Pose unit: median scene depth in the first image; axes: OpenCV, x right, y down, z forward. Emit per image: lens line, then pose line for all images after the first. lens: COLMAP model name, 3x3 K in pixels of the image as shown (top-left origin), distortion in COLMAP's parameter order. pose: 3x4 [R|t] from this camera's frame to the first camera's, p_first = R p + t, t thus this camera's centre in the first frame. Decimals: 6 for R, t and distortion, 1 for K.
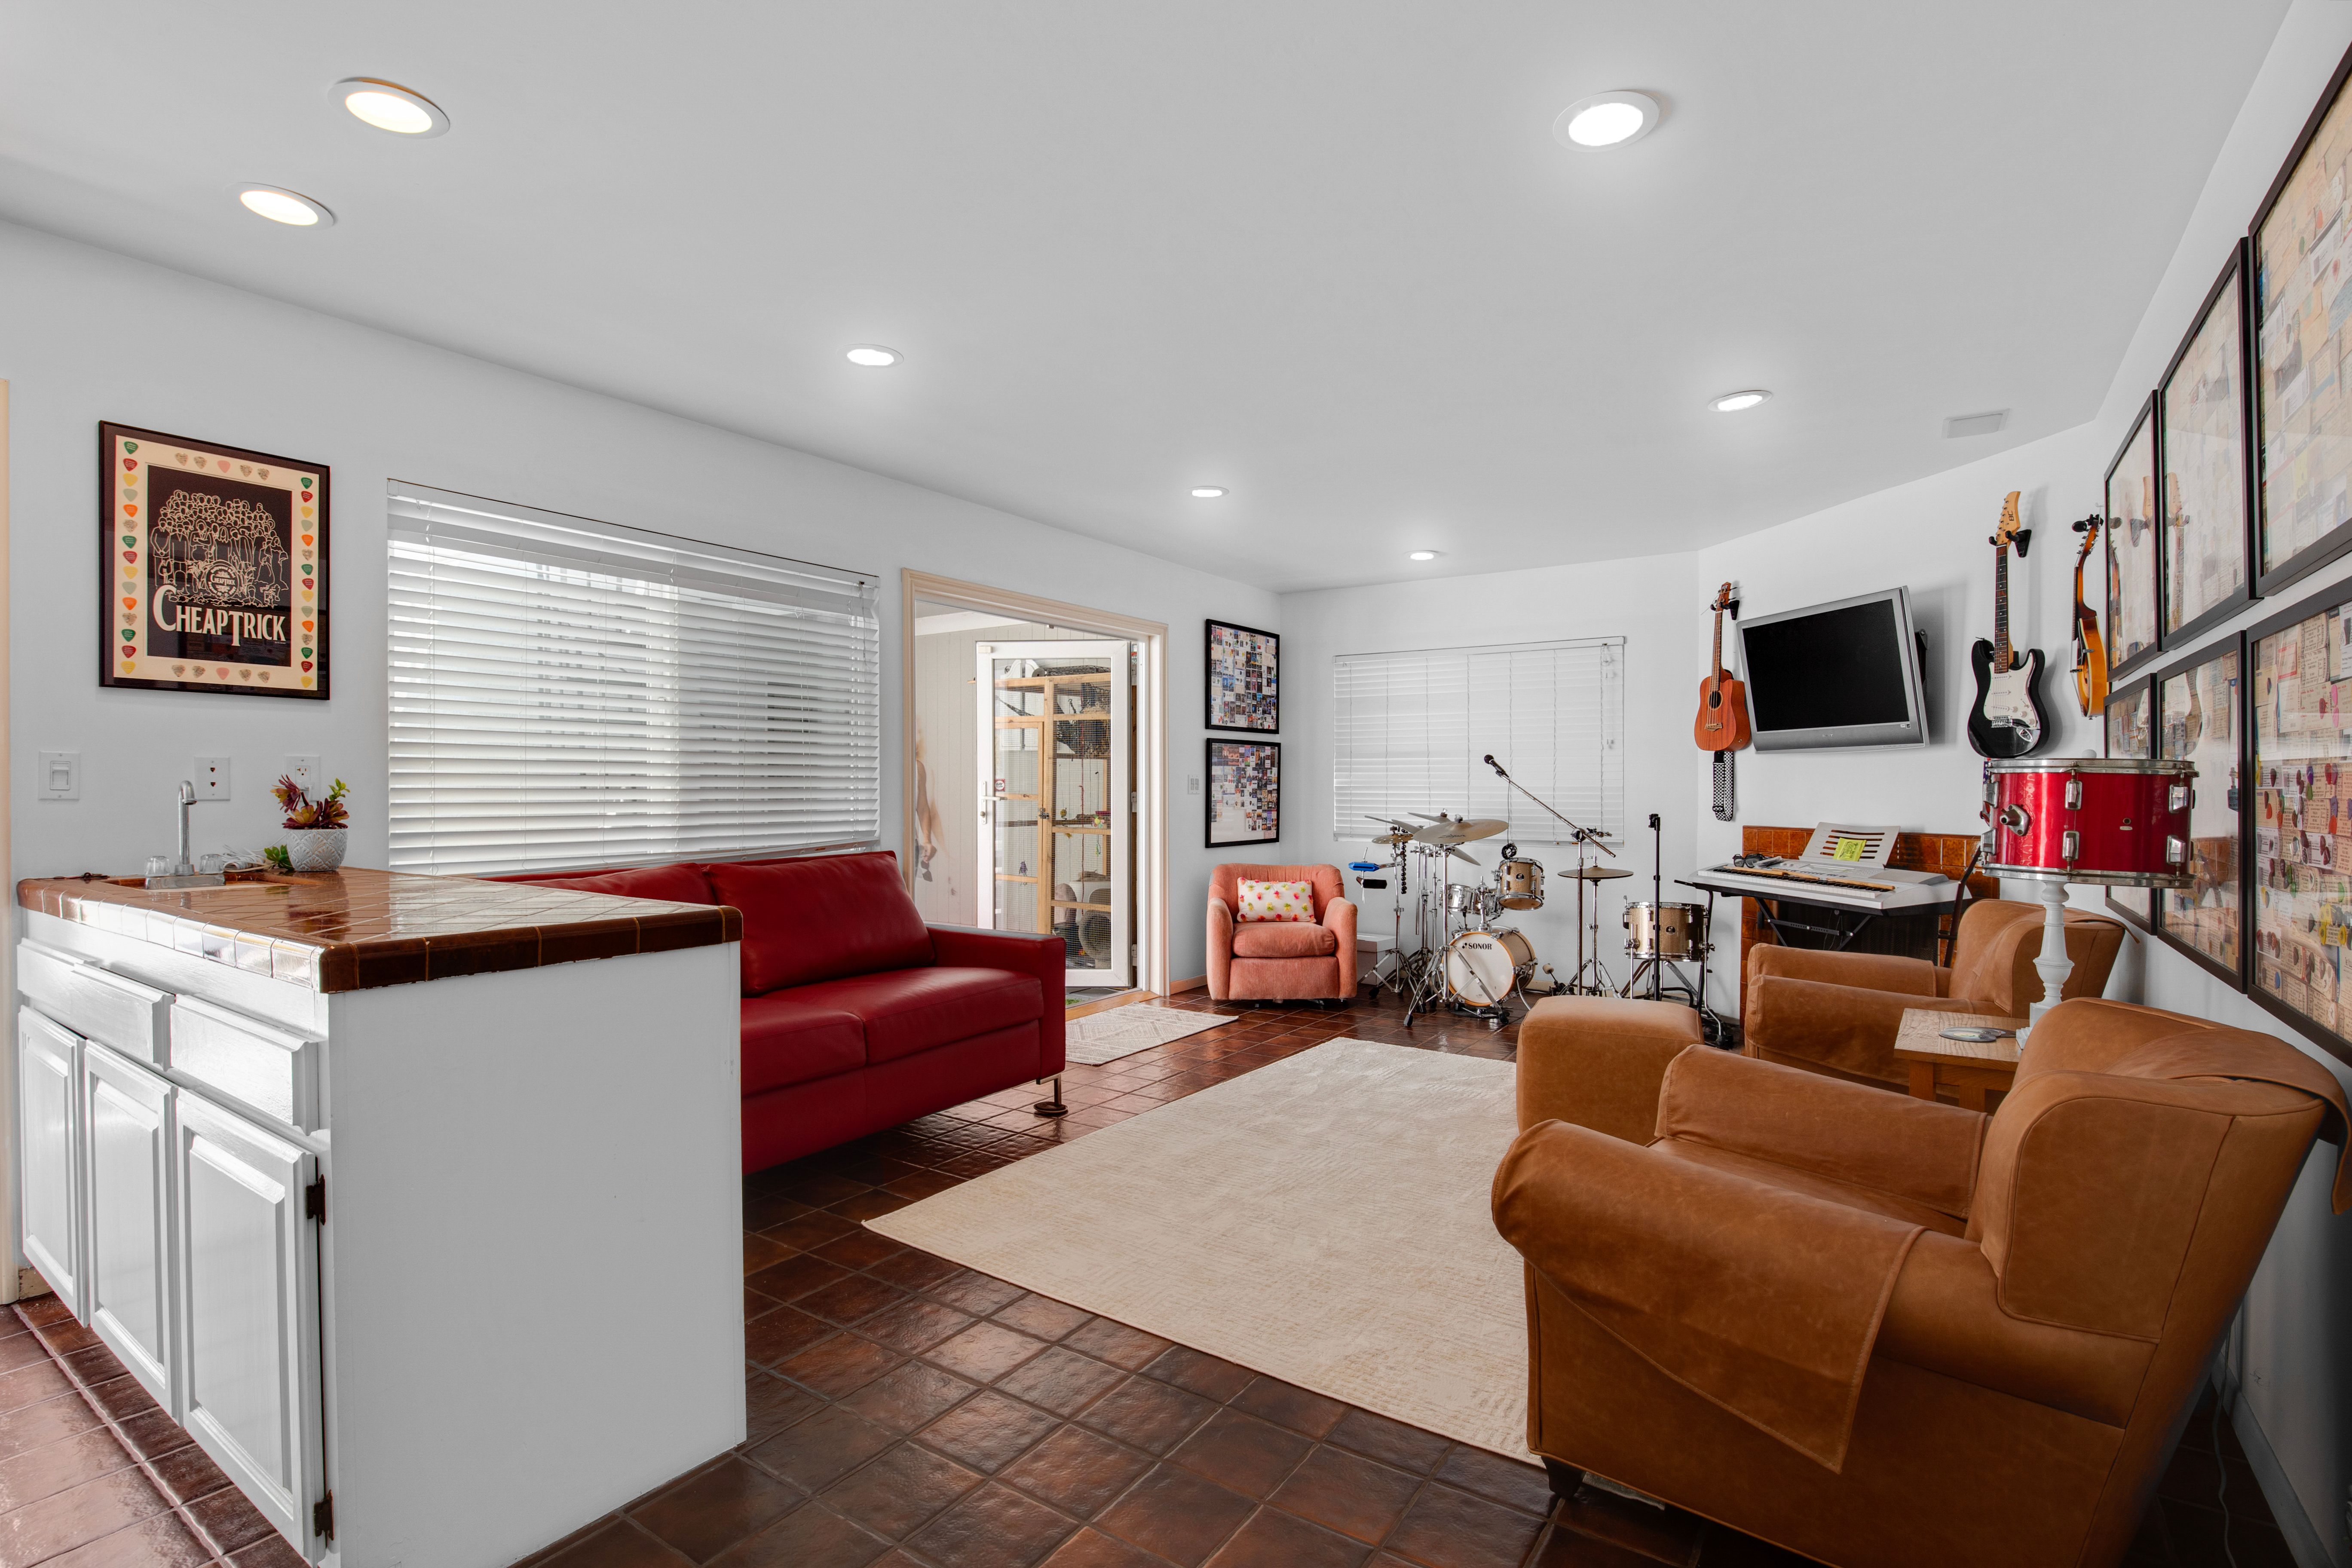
lens RADIAL K [[1102.7, 0, 1179.1], [0, 1102.7, 792.1], [0, 0, 1]] dist [-0.008032, -0.000154]
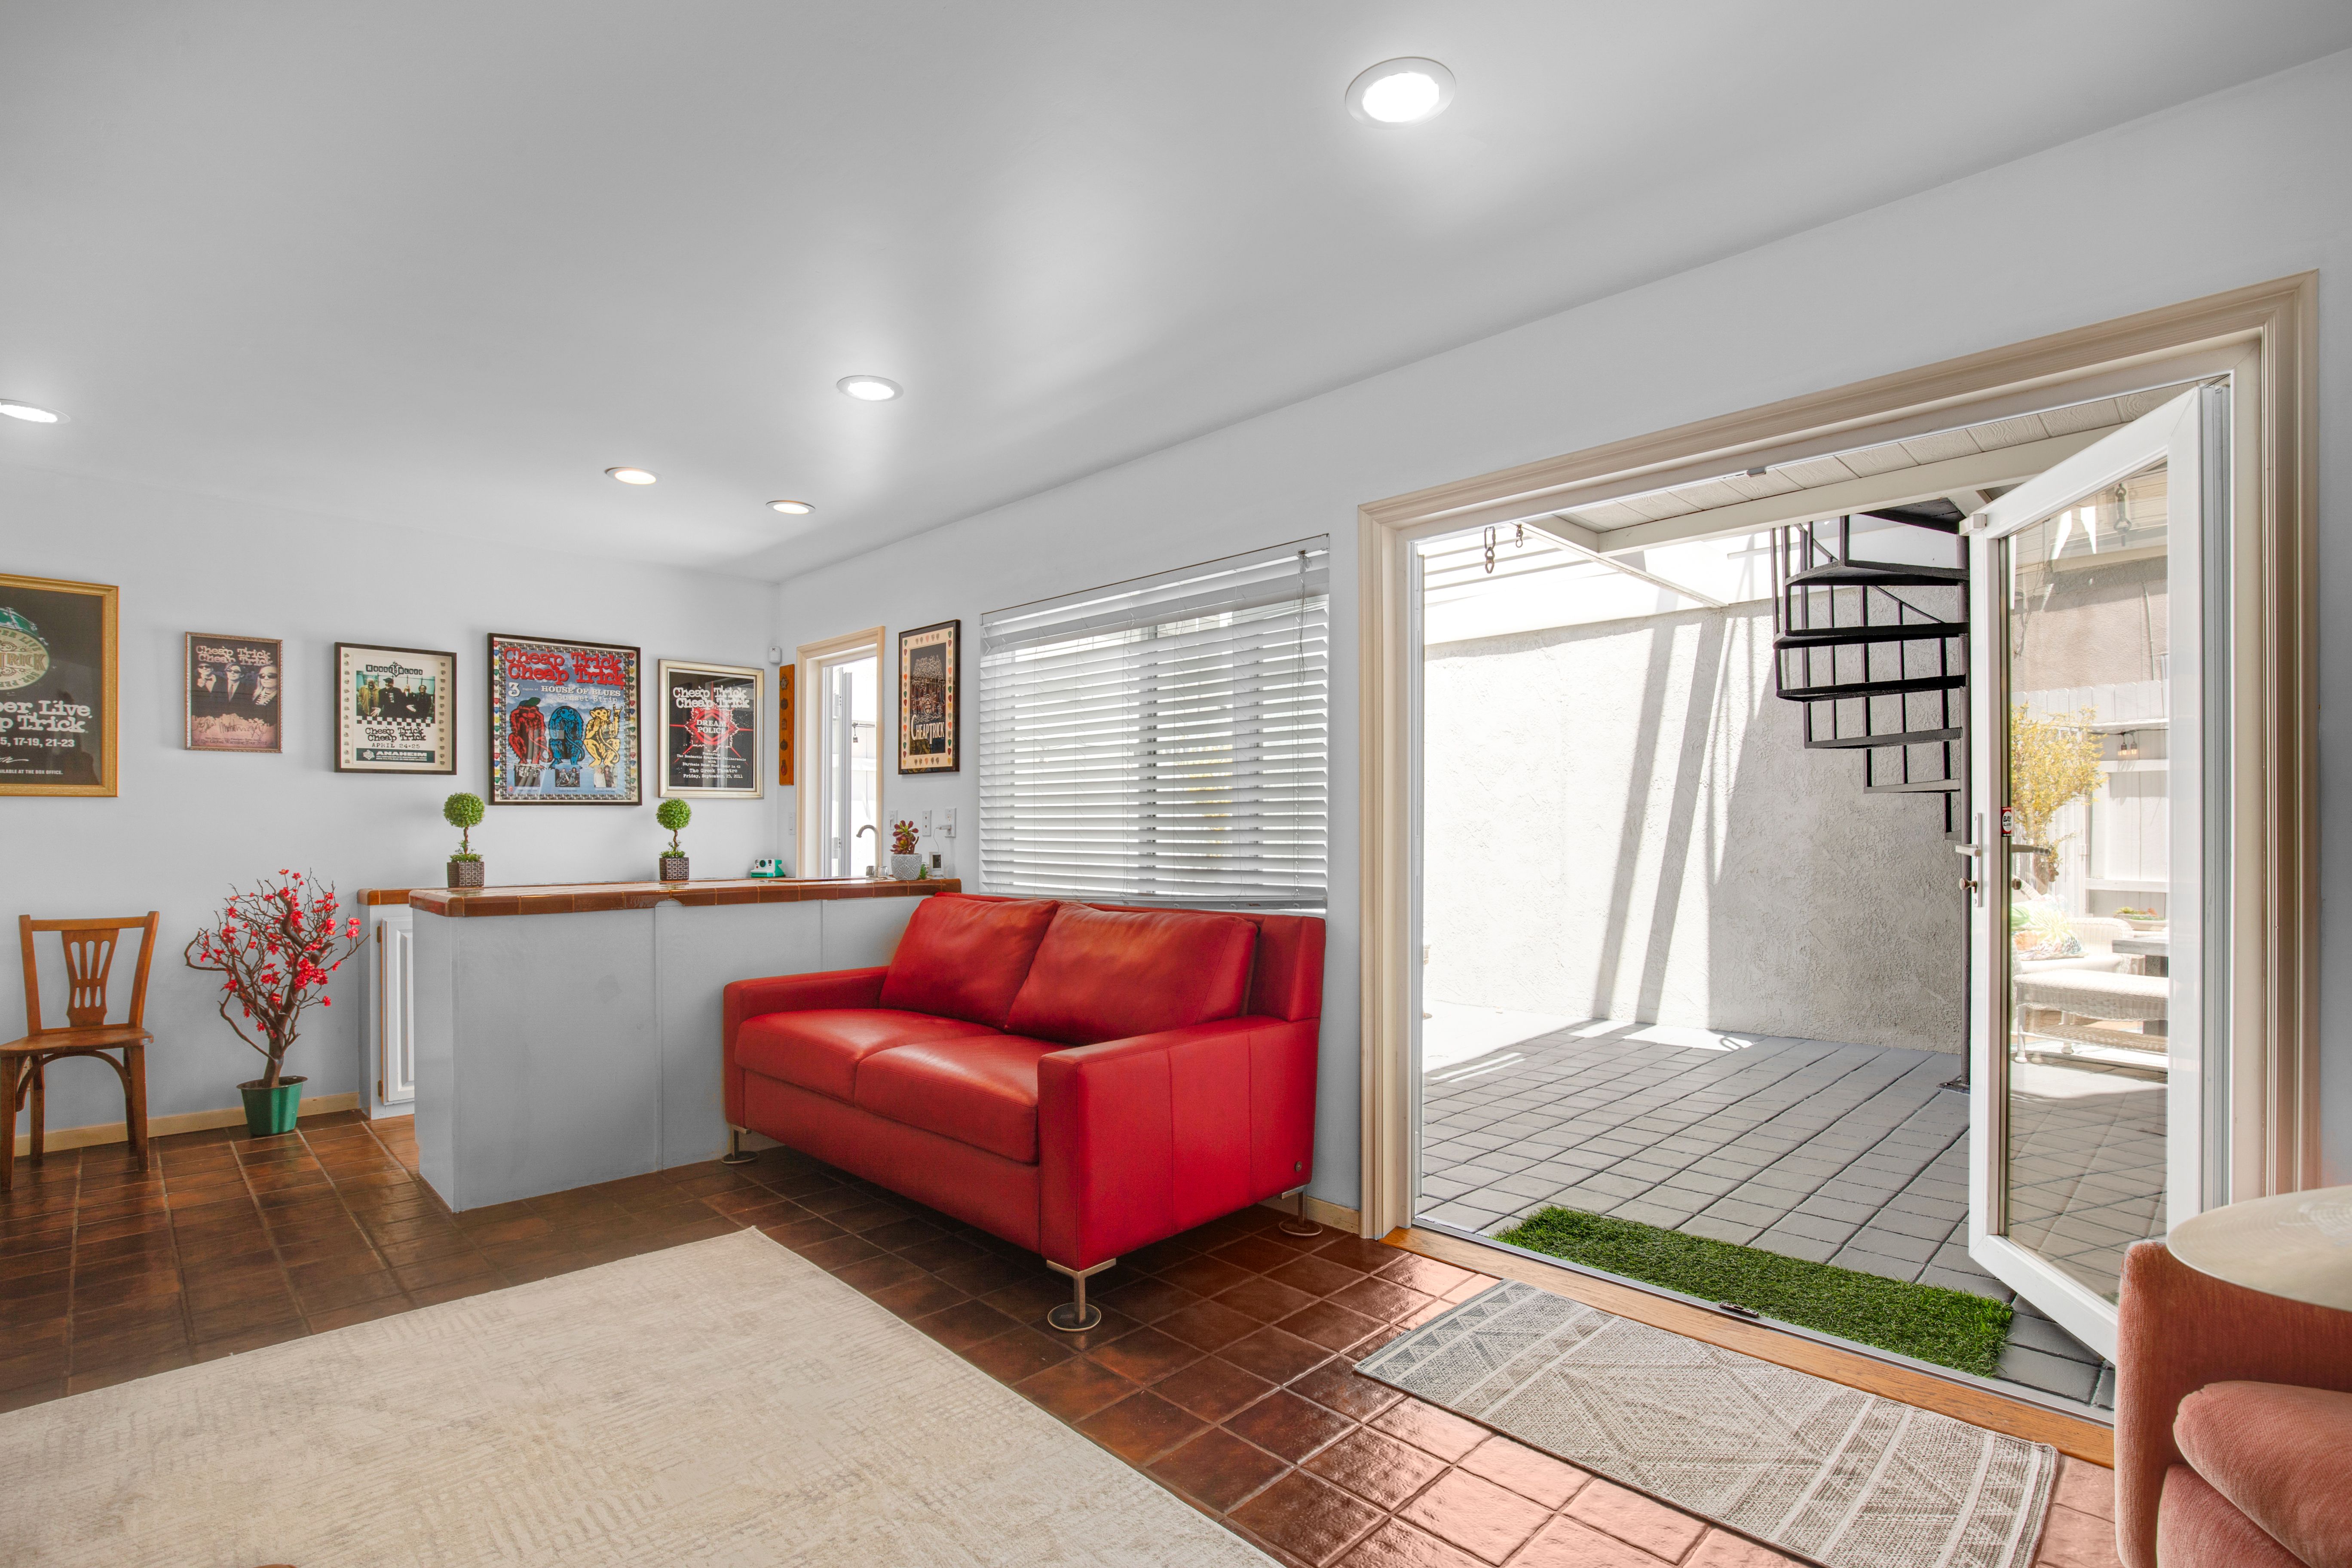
lens RADIAL K [[1102.7, 0, 1176.1], [0, 1102.7, 807.1], [0, 0, 1]] dist [-0.008032, -0.000154]
pose [[-0.185175, -0.004924, -0.982693, 0.744519], [0.006483, 0.999960, -0.006232, -0.024784], [0.982684, -0.007525, -0.185135, 1.727840]]
